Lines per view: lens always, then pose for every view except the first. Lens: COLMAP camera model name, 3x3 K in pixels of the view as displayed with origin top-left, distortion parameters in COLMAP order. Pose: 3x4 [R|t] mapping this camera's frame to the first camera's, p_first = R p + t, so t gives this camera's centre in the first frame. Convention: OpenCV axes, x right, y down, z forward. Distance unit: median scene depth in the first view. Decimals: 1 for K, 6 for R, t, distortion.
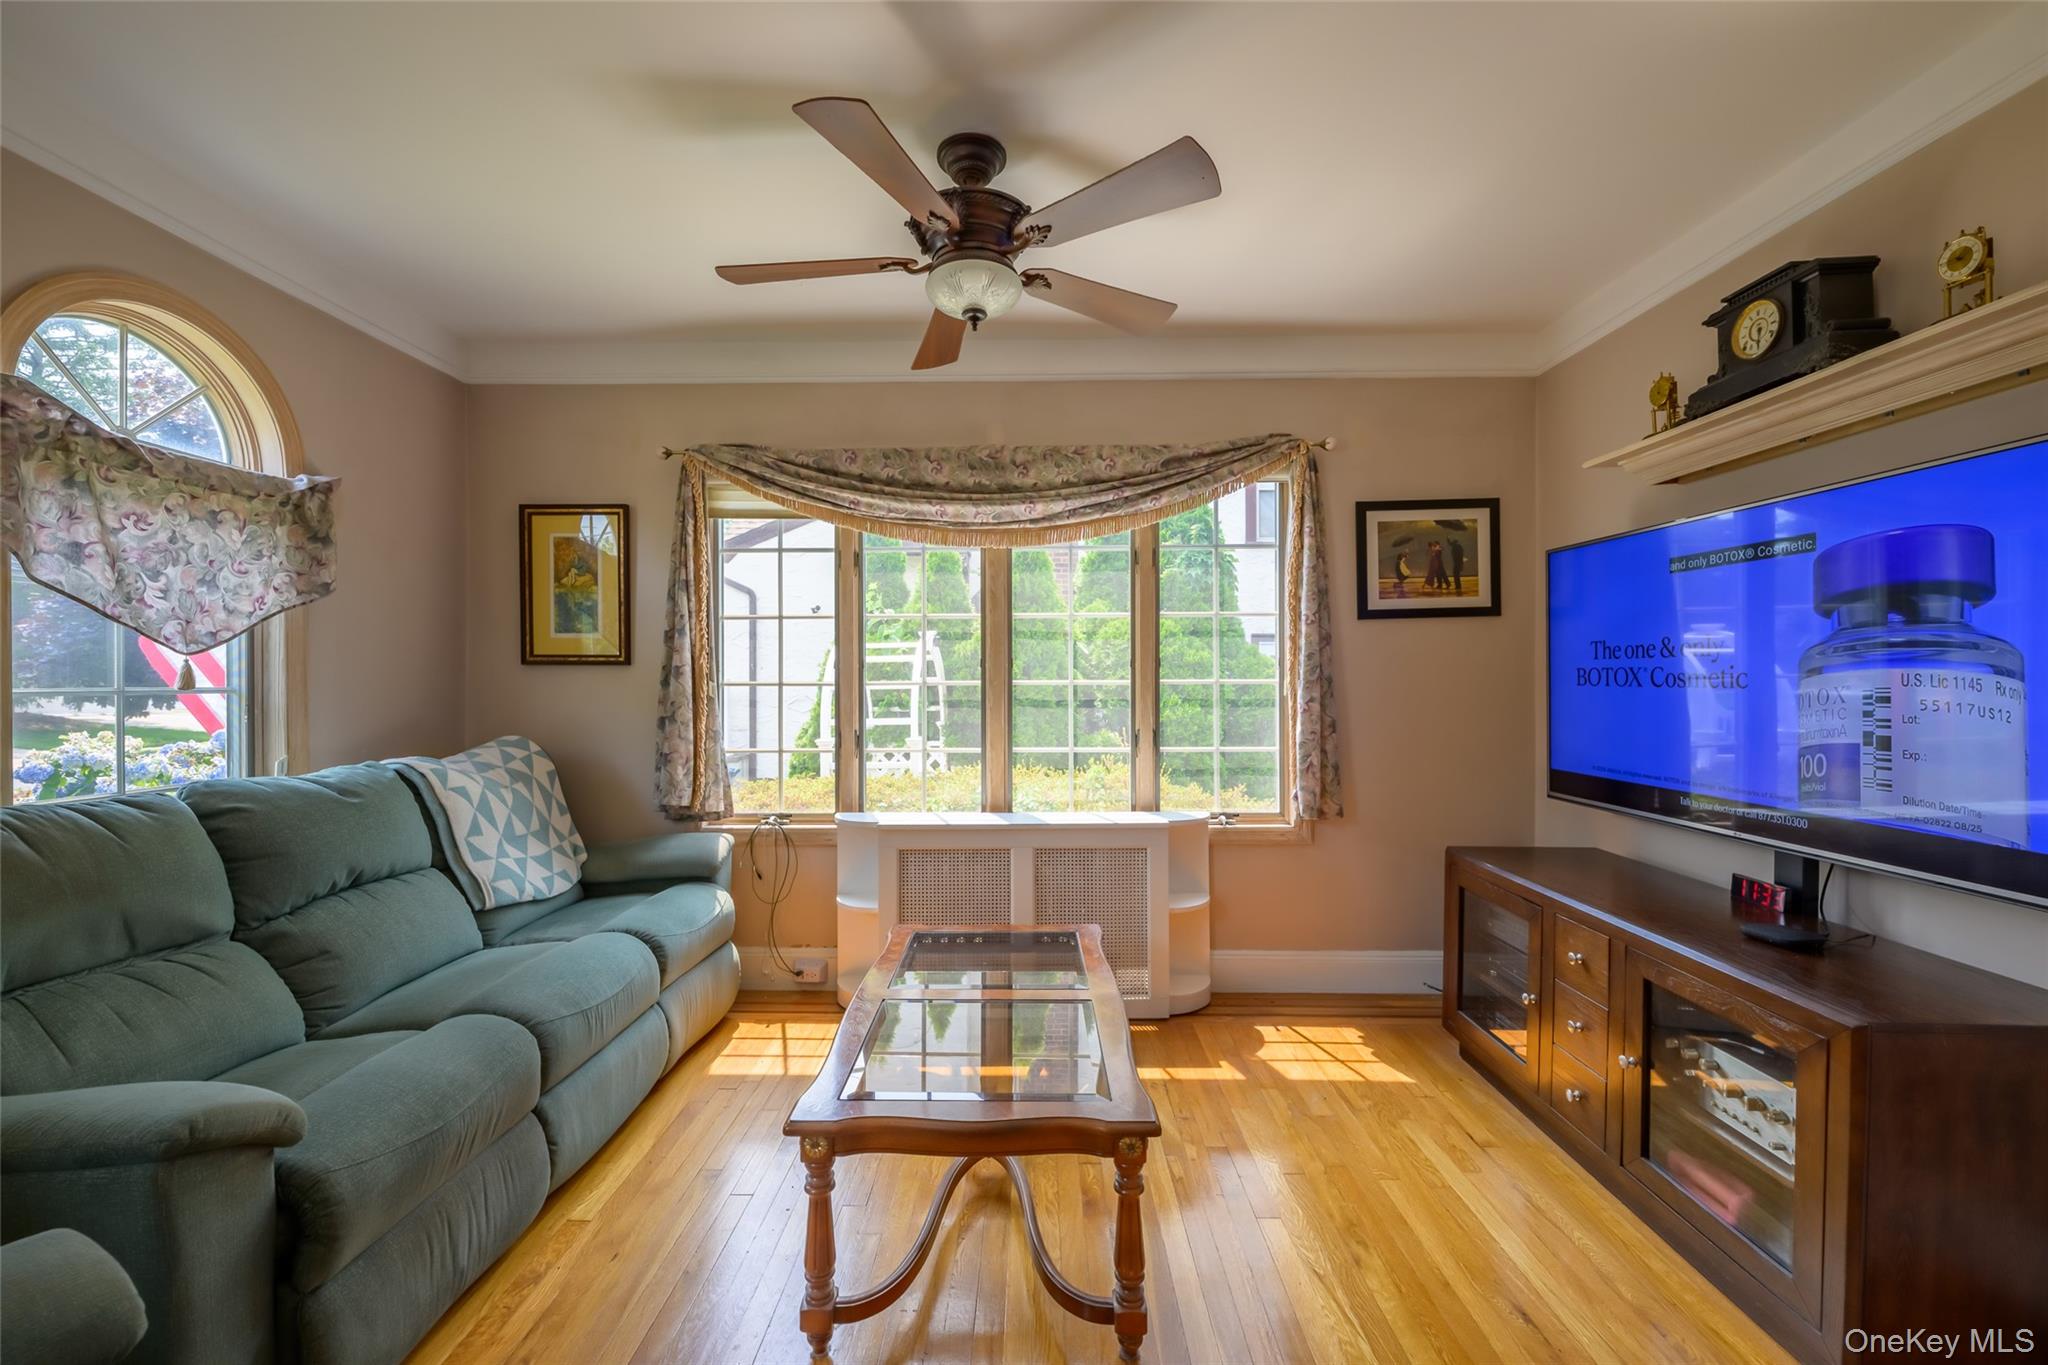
lens RADIAL K [[822.0, 0, 1019.6], [0, 822.0, 686.6], [0, 0, 1]] dist [0.002591, -0.000059]
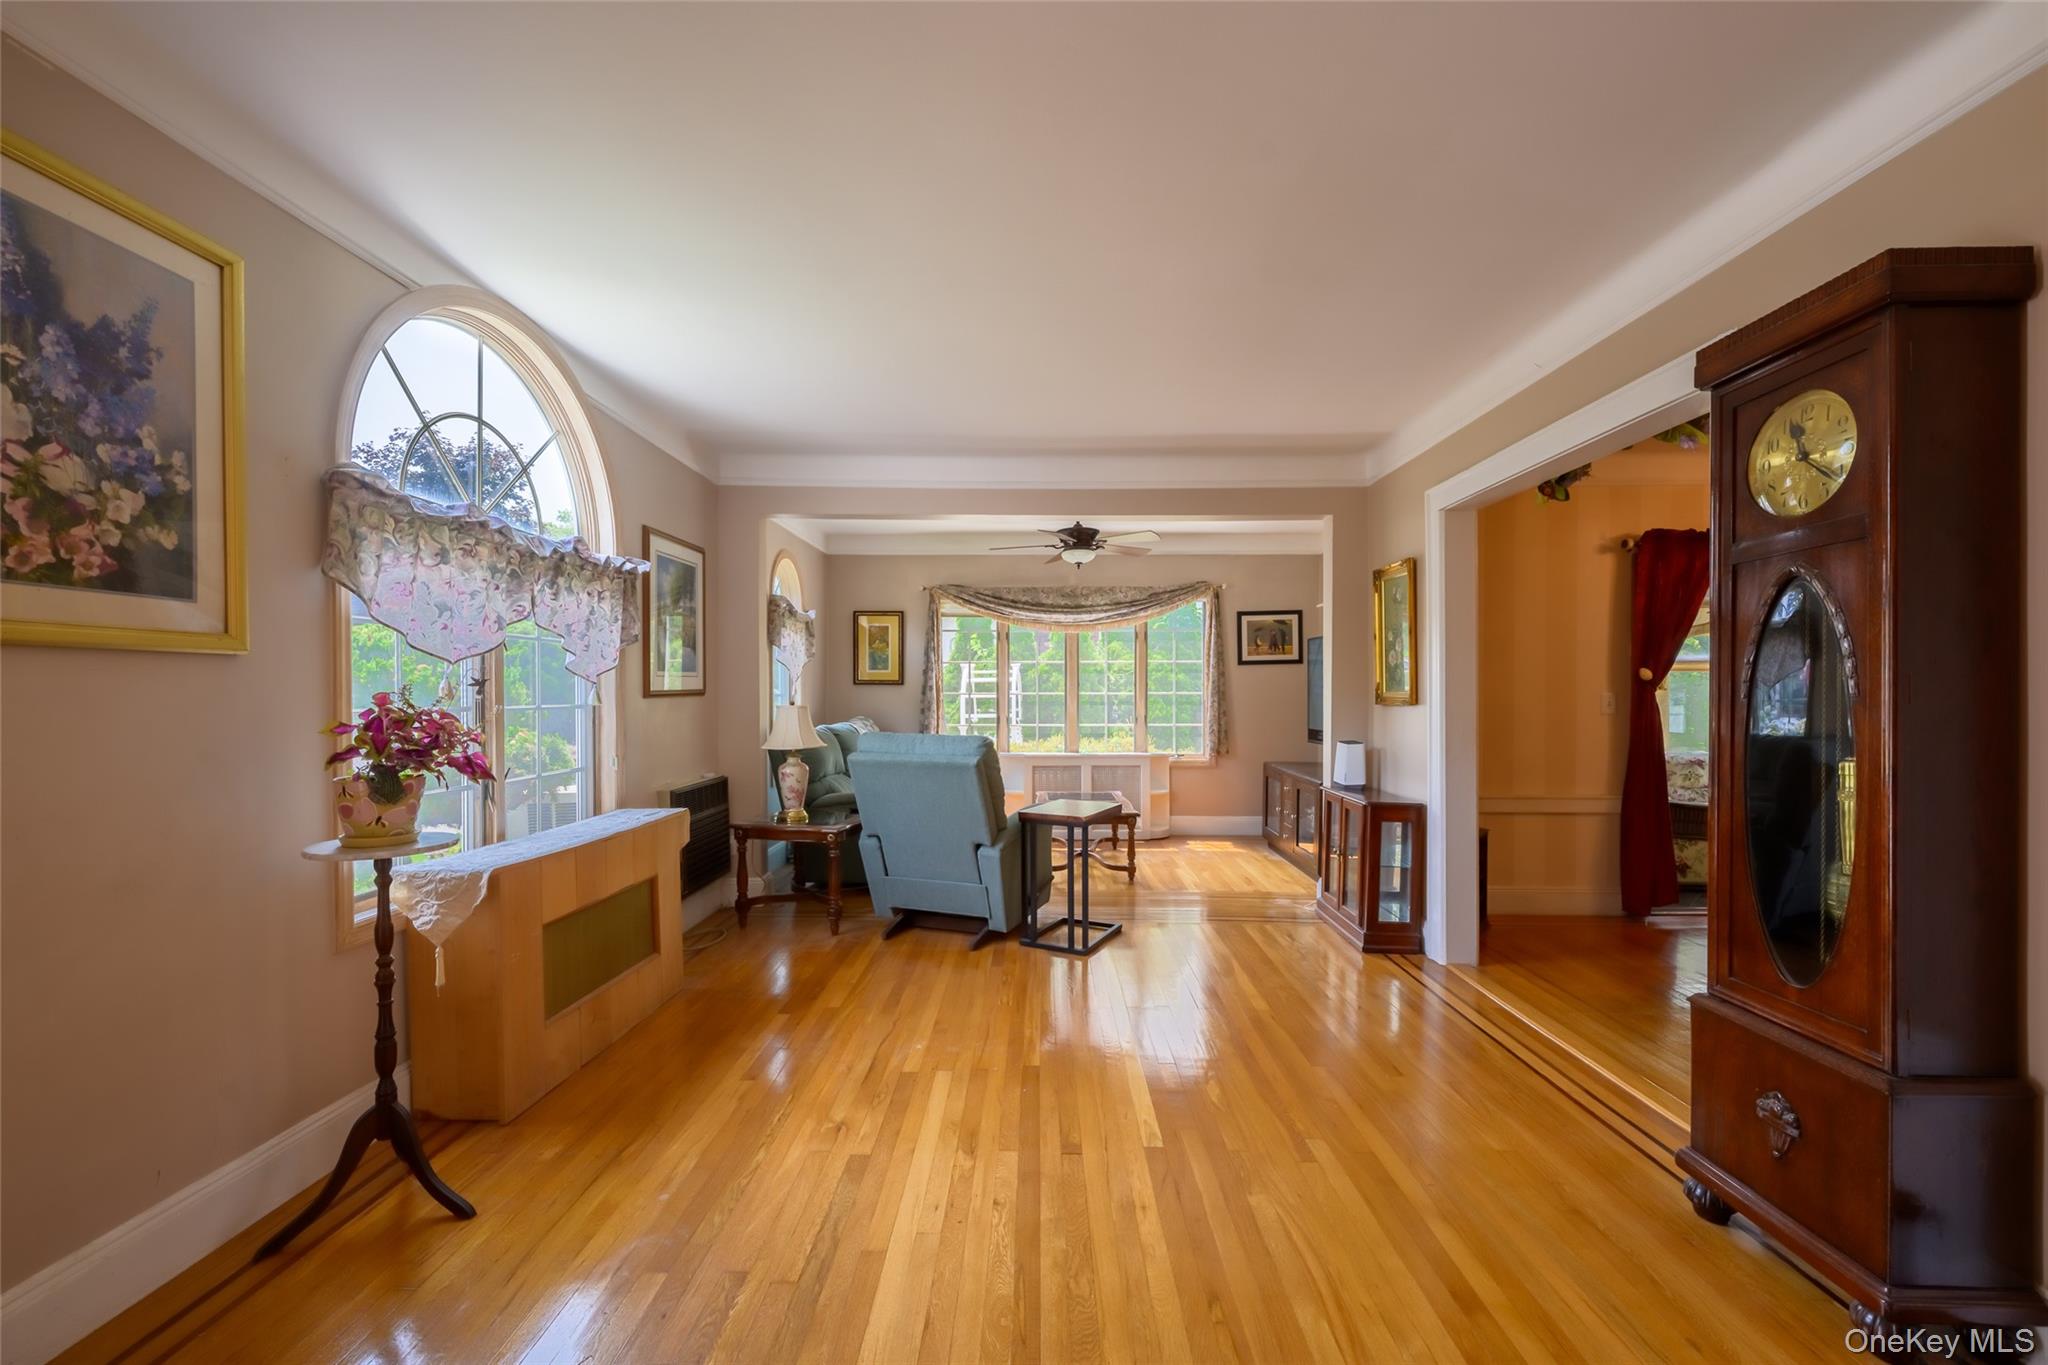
lens RADIAL K [[822.0, 0, 1029.8], [0, 822.0, 693.8], [0, 0, 1]] dist [0.002591, -0.000059]
pose [[0.999995, 0.002483, -0.001837, -0.140276], [-0.002492, 0.999986, -0.004646, 0.006596], [0.001825, 0.004651, 0.999988, -1.200804]]
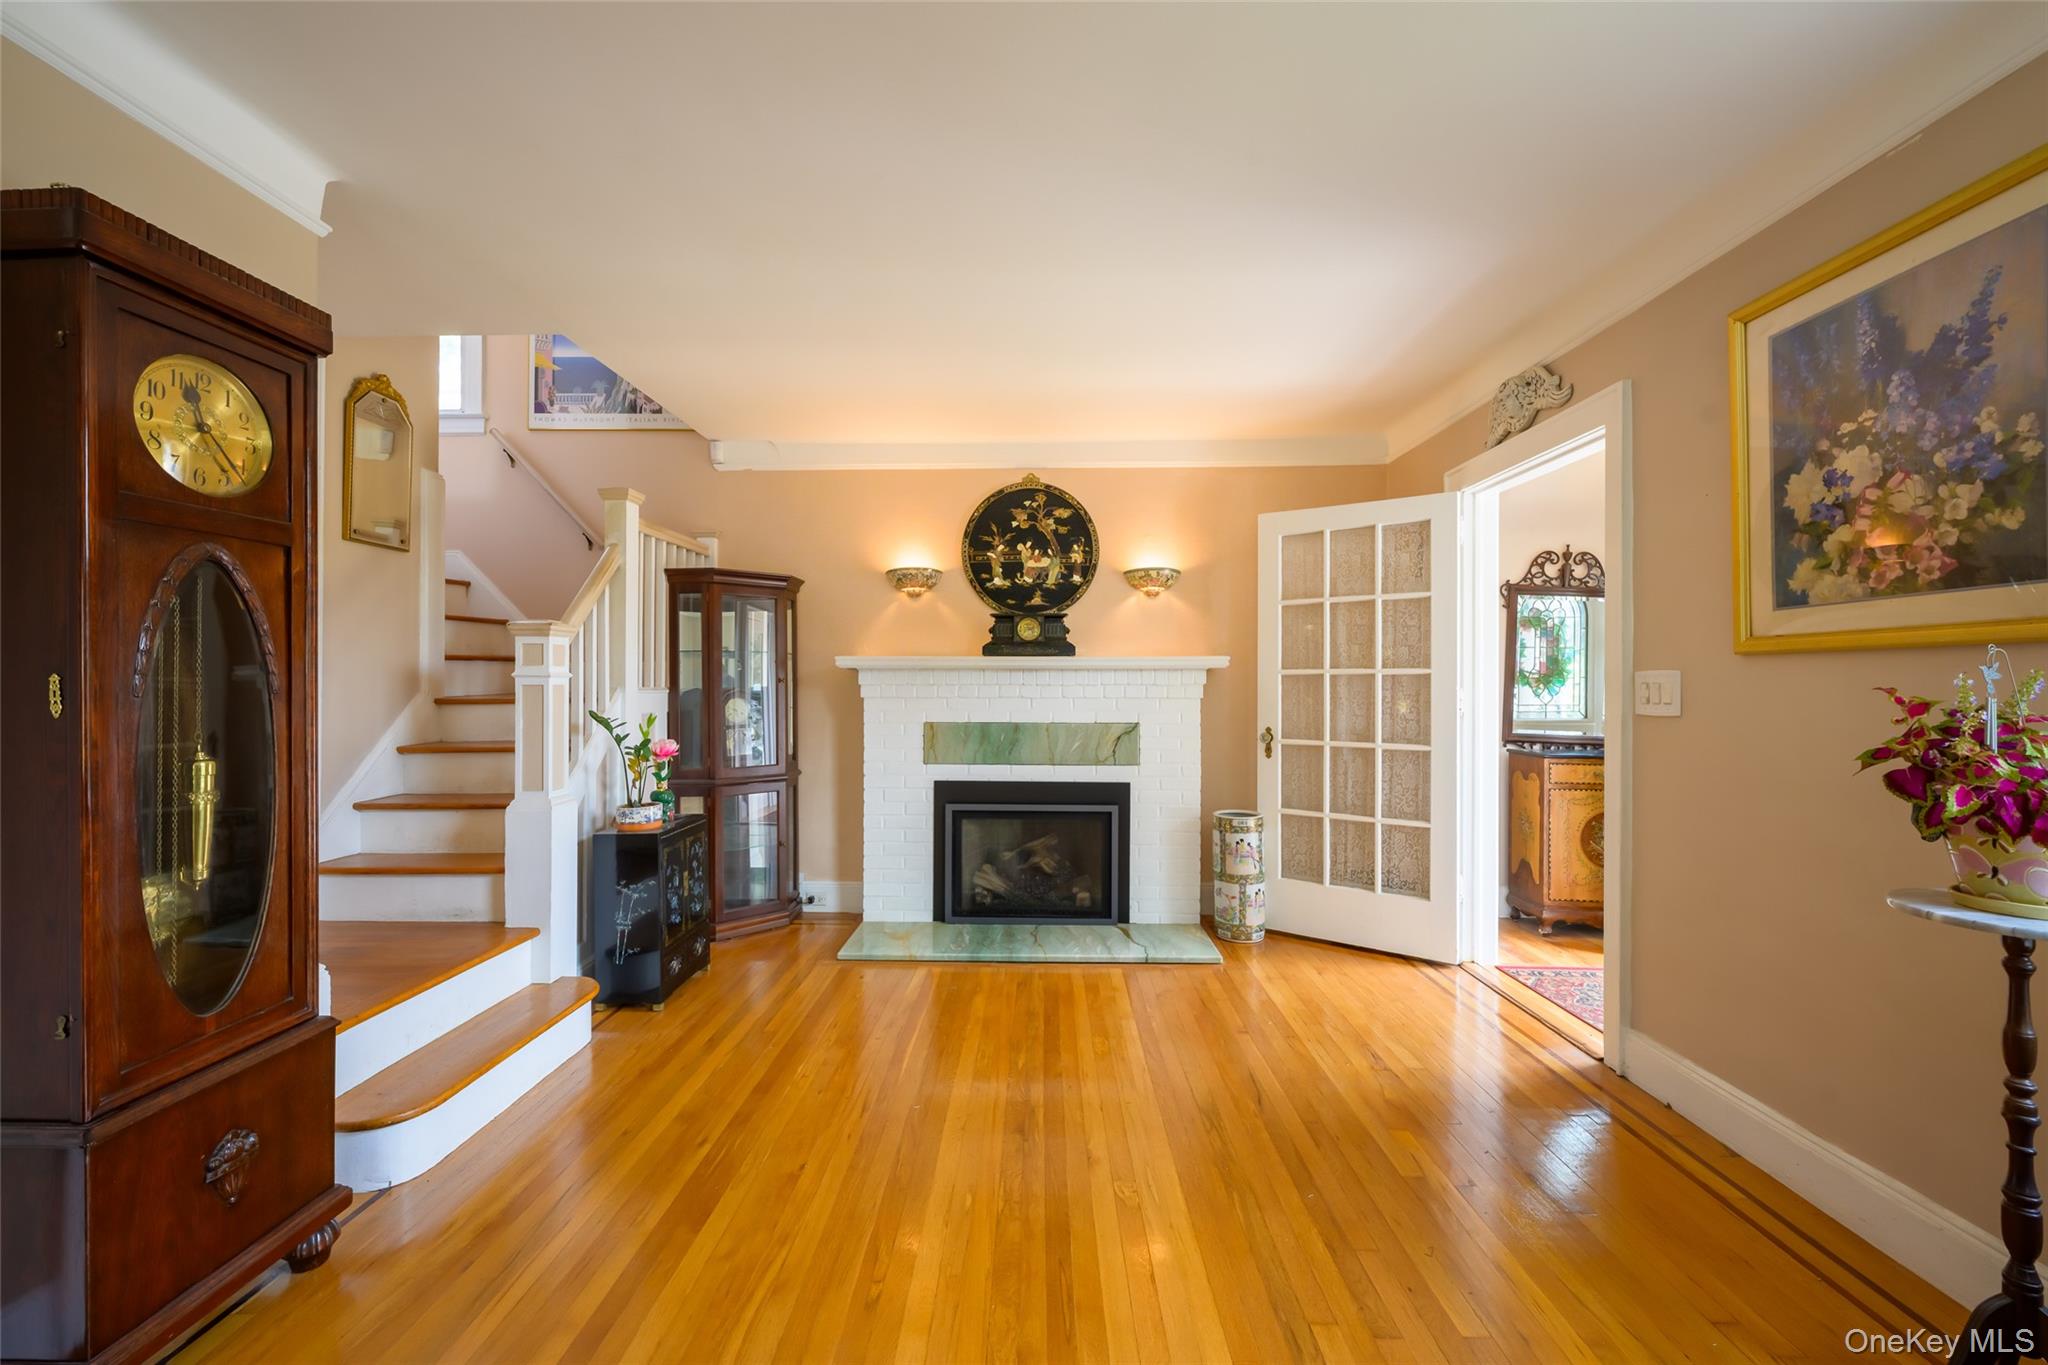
lens RADIAL K [[822.0, 0, 1018.6], [0, 822.0, 683.3], [0, 0, 1]] dist [0.002591, -0.000059]
pose [[-0.999702, 0.003120, 0.024206, -0.130411], [0.003275, 0.999975, 0.006343, -0.002785], [-0.024185, 0.006421, -0.999687, -0.228616]]
